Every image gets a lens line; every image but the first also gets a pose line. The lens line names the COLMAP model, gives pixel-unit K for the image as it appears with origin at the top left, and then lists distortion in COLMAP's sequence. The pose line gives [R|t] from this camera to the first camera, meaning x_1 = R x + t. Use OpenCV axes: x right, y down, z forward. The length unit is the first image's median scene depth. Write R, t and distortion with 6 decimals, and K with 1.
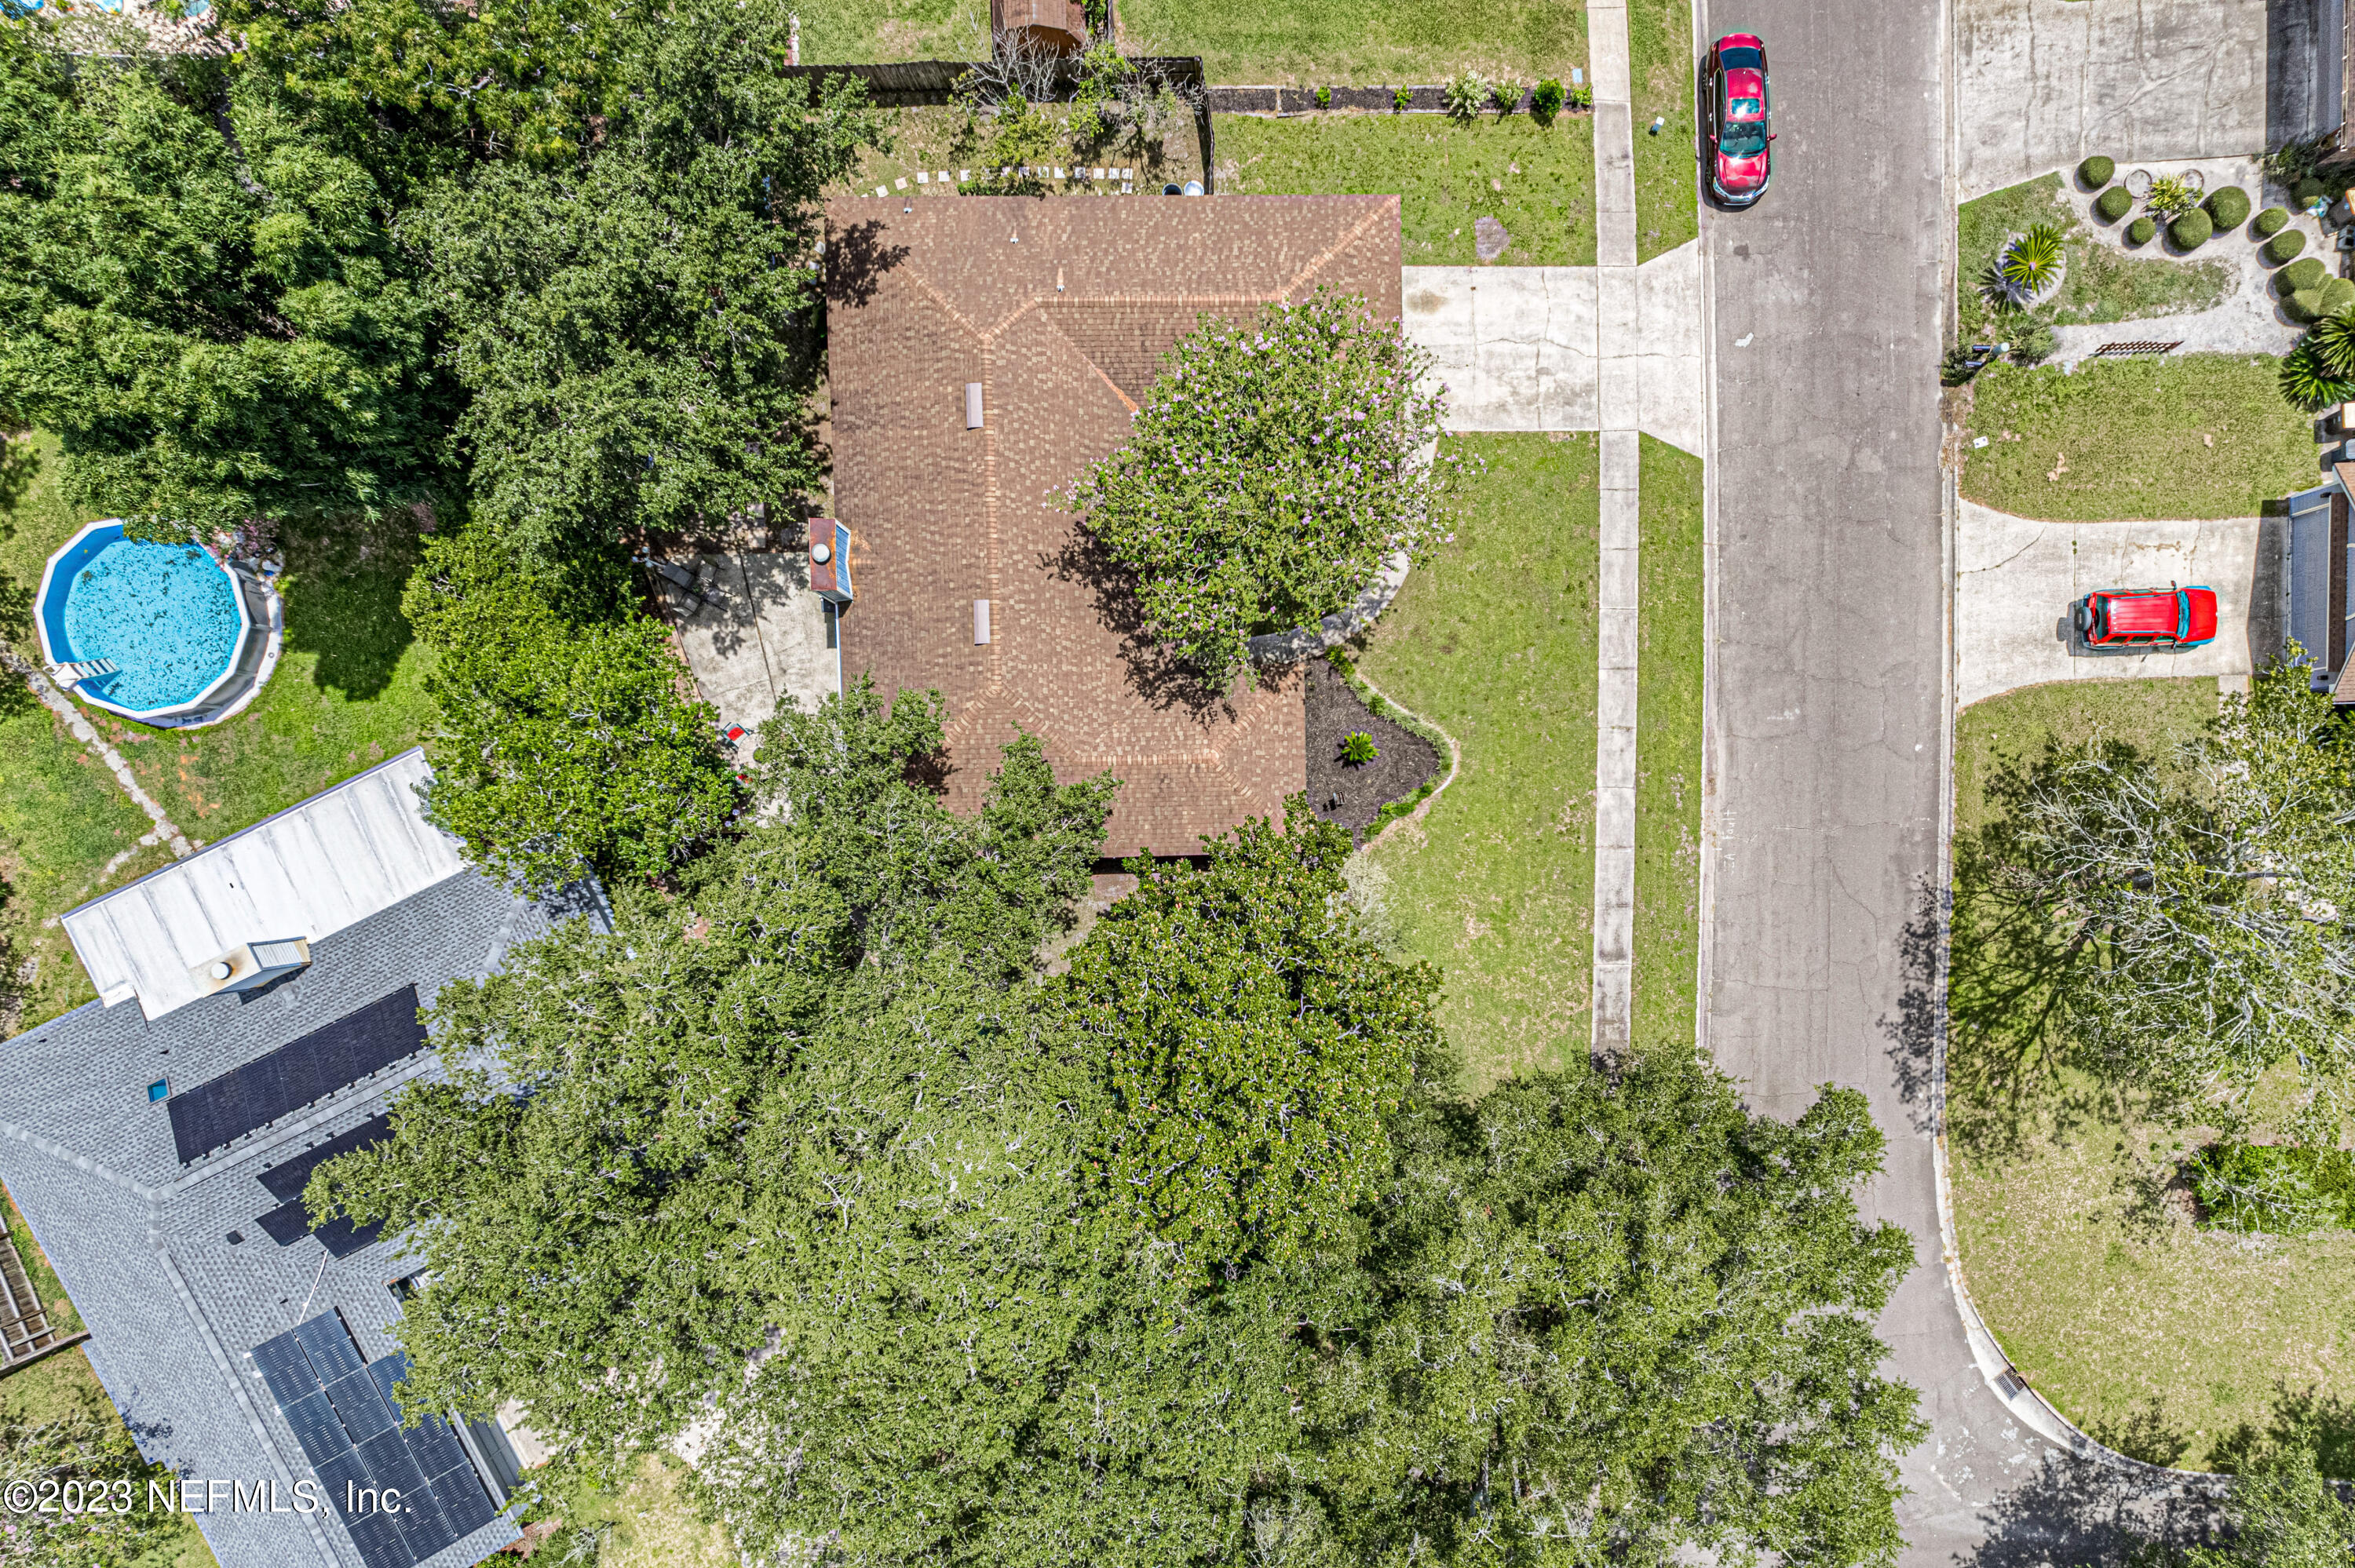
lens RADIAL K [[1558.6, 0, 1344.1], [0, 1558.6, 902.1], [0, 0, 1]] dist [-0.007198, -0.005444]
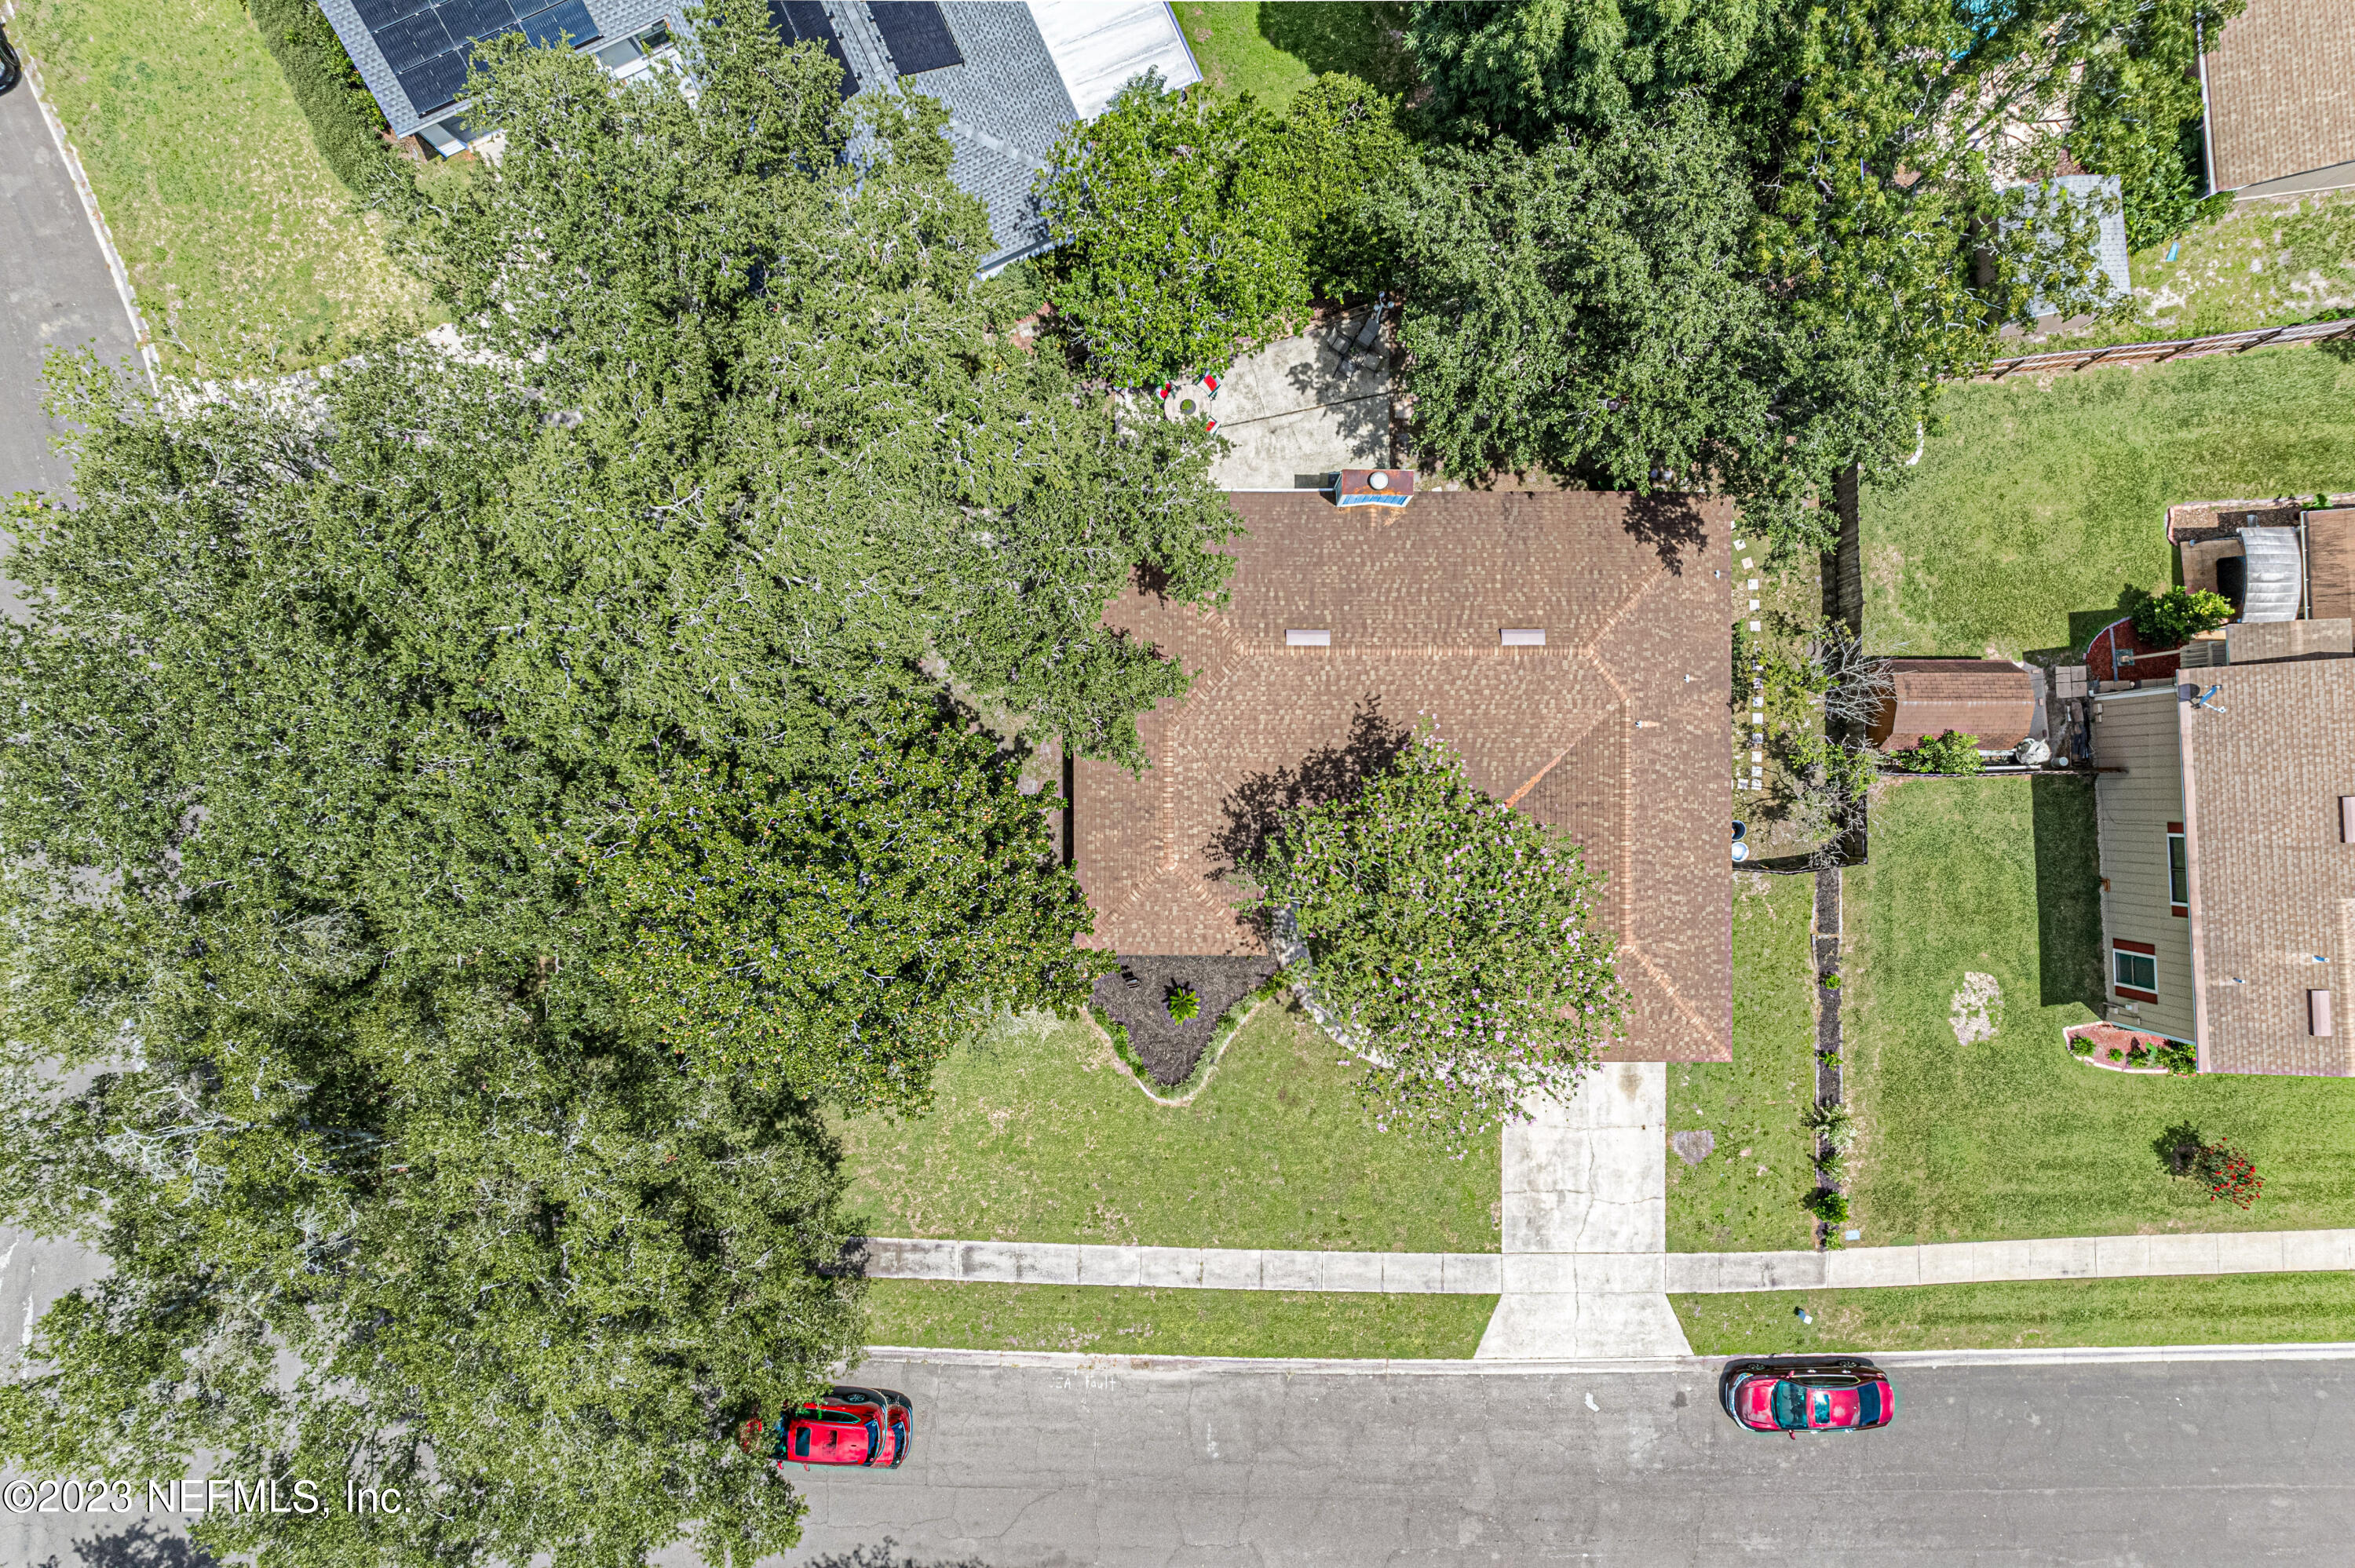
lens RADIAL K [[1495.1, 0, 1207.4], [0, 1495.1, 797.7], [0, 0, 1]] dist [-0.046334, 0.068527]
pose [[-0.021388, 0.998150, -0.056921, -0.071668], [-0.998389, -0.024317, -0.051259, -0.066218], [-0.052549, 0.055733, 0.997062, 0.059326]]
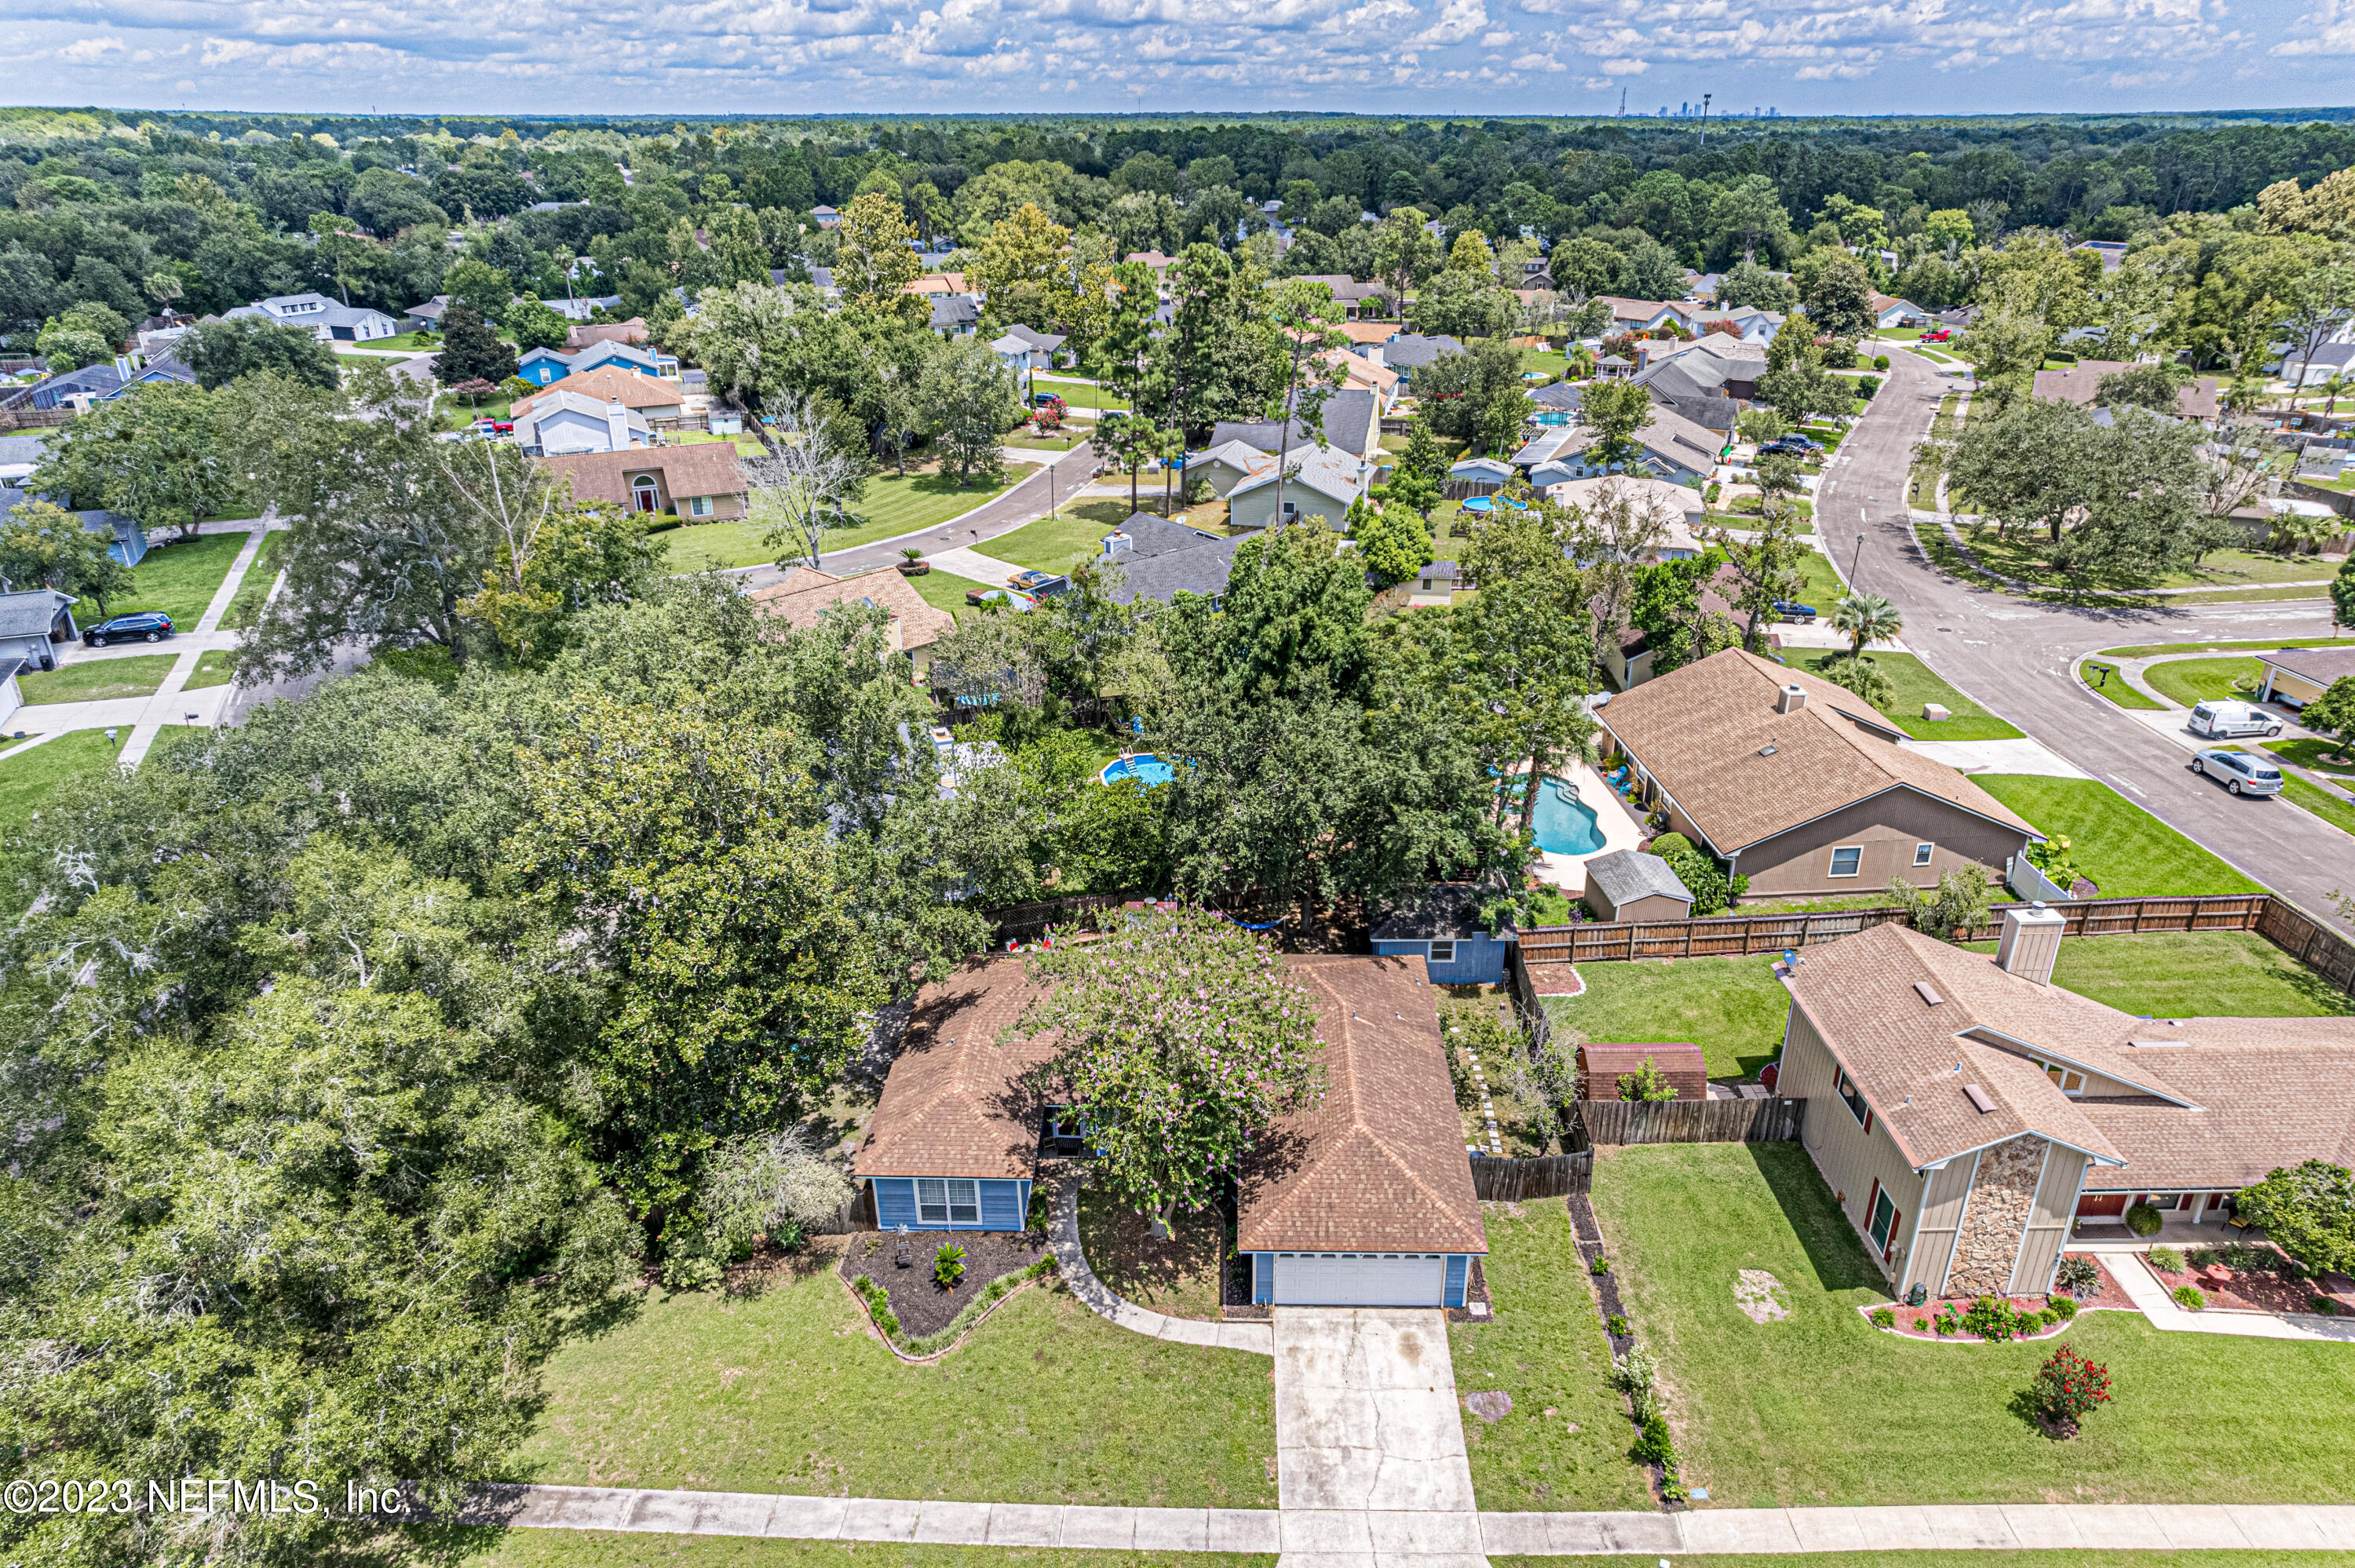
lens RADIAL K [[1495.1, 0, 1207.4], [0, 1495.1, 797.7], [0, 0, 1]] dist [-0.046334, 0.068527]
pose [[-0.040017, 0.371501, -0.927570, 0.809798], [-0.998249, -0.055336, 0.020904, -0.280784], [-0.043562, 0.926782, 0.373065, 0.390754]]
